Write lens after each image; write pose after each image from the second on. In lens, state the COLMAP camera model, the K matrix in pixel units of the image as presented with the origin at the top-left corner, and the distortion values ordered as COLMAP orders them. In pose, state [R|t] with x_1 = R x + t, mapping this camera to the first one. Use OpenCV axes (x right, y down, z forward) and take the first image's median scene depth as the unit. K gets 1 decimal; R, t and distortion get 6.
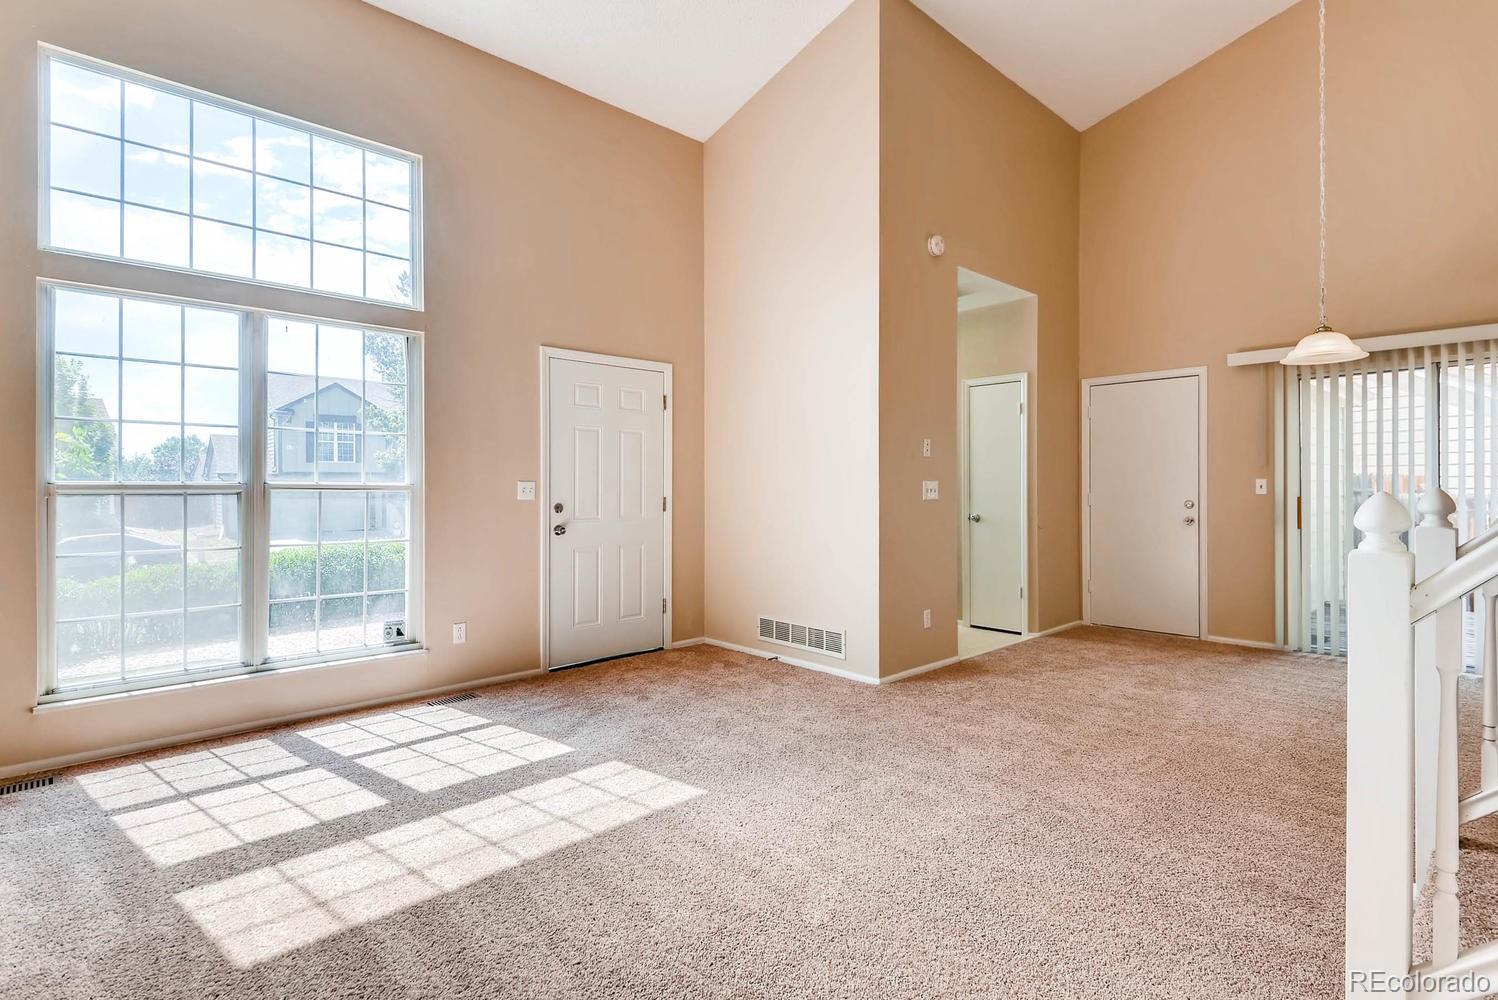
lens RADIAL K [[727.4, 0, 749.0], [0, 727.4, 488.6], [0, 0, 1]] dist [0.021904, -0.011707]
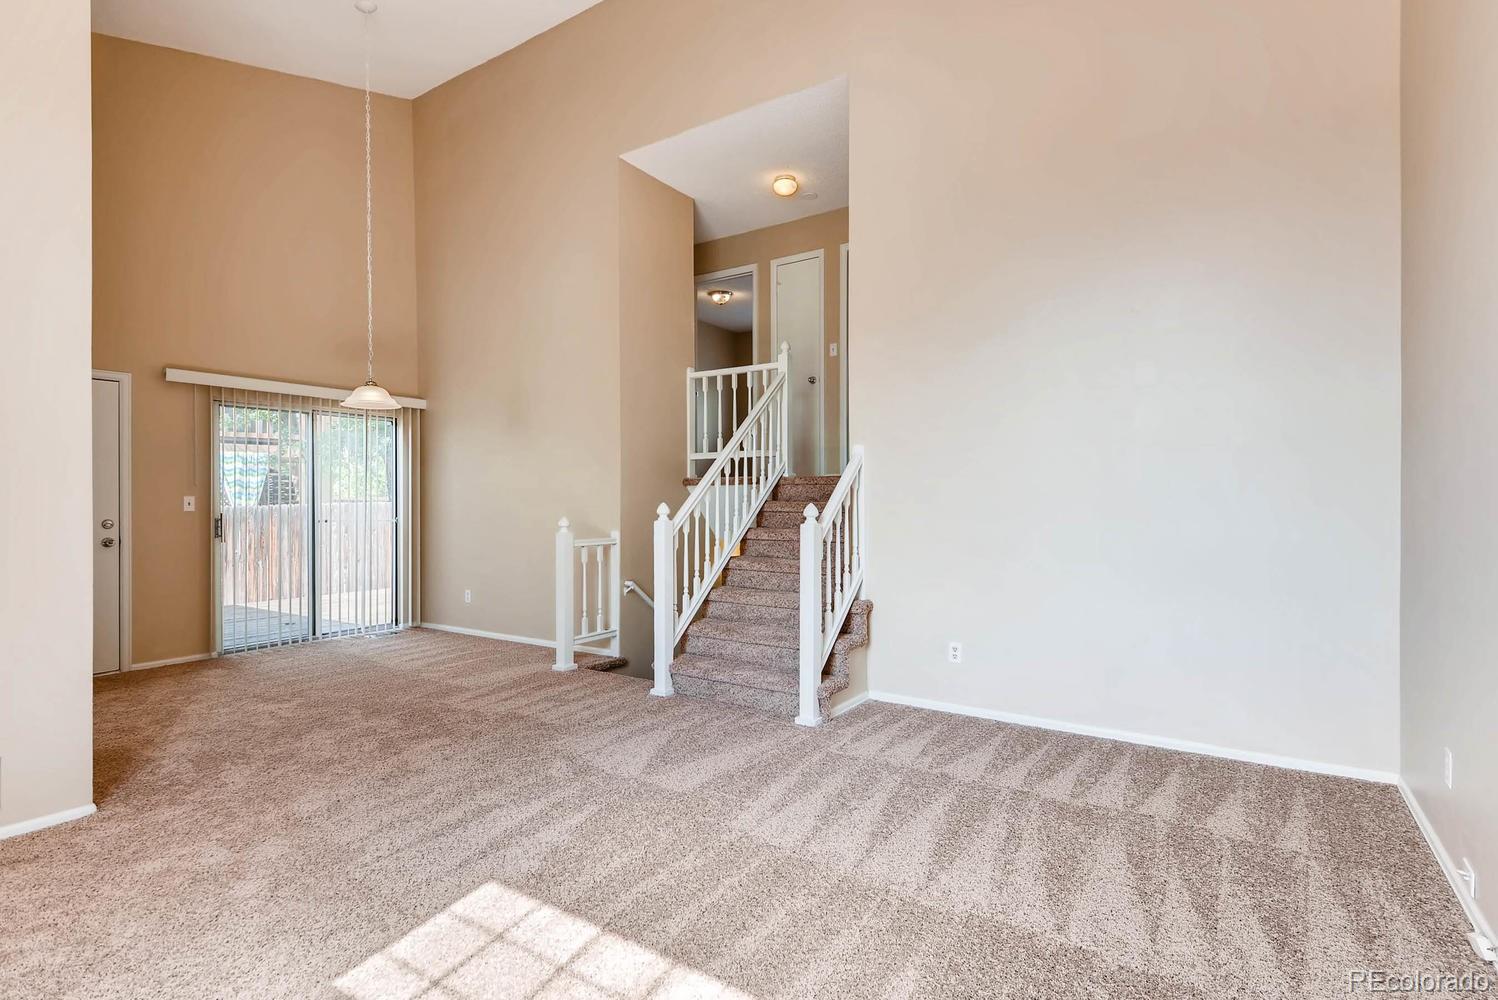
lens RADIAL K [[727.4, 0, 739.2], [0, 727.4, 507.0], [0, 0, 1]] dist [0.021904, -0.011707]
pose [[-0.209055, -0.005521, 0.977888, -0.444451], [0.006042, 0.999958, 0.006938, -0.000695], [-0.977885, 0.007359, -0.209013, 0.449481]]
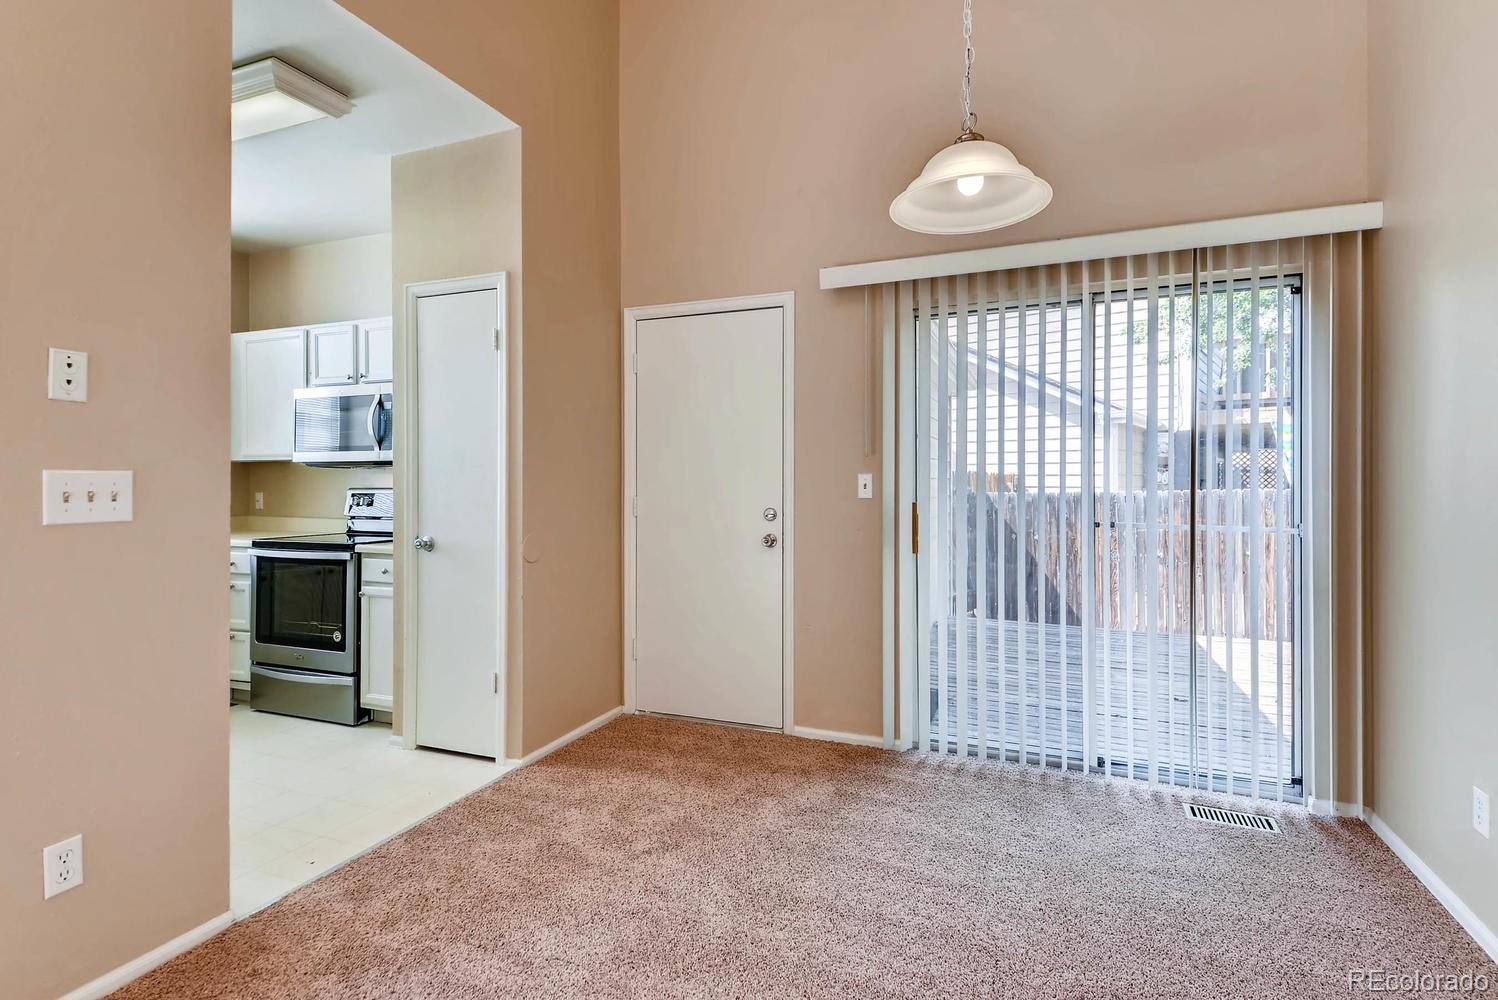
lens RADIAL K [[727.4, 0, 753.0], [0, 727.4, 485.8], [0, 0, 1]] dist [0.021904, -0.011707]
pose [[0.906181, 0.001611, 0.422887, 0.339659], [-0.002208, 0.999997, 0.000922, -0.003264], [-0.422885, -0.001770, 0.906182, 0.465307]]
